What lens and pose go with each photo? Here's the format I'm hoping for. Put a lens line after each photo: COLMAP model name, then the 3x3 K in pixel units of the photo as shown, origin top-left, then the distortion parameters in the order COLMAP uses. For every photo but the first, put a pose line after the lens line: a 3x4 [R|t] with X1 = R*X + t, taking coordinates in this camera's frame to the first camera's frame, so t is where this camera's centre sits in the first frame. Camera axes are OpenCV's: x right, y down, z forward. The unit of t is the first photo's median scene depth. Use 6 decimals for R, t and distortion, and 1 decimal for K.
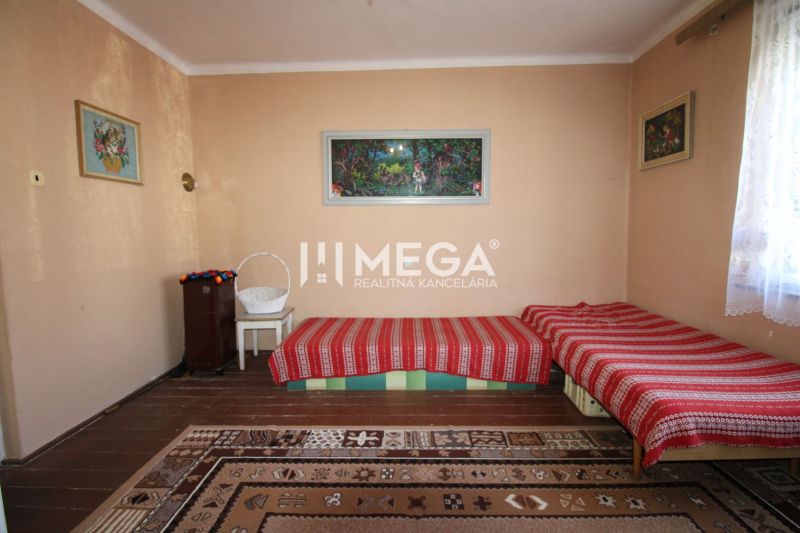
lens RADIAL K [[369.2, 0, 399.0], [0, 369.2, 261.2], [0, 0, 1]] dist [0.001159, -0.011330]
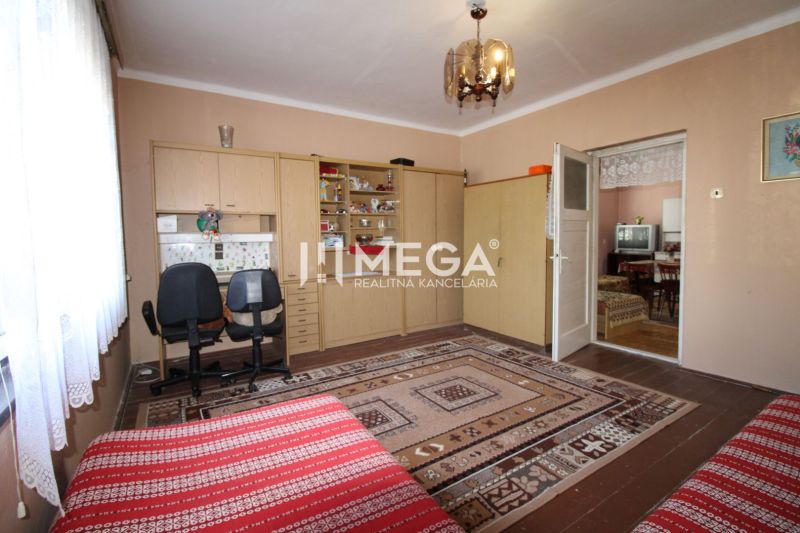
lens RADIAL K [[369.2, 0, 399.0], [0, 369.2, 261.2], [0, 0, 1]] dist [0.001159, -0.011330]
pose [[-0.836250, 0.060212, -0.545032, 0.897058], [-0.022262, 0.989406, 0.143460, -0.141613], [0.547896, 0.132102, -0.826050, 1.569778]]
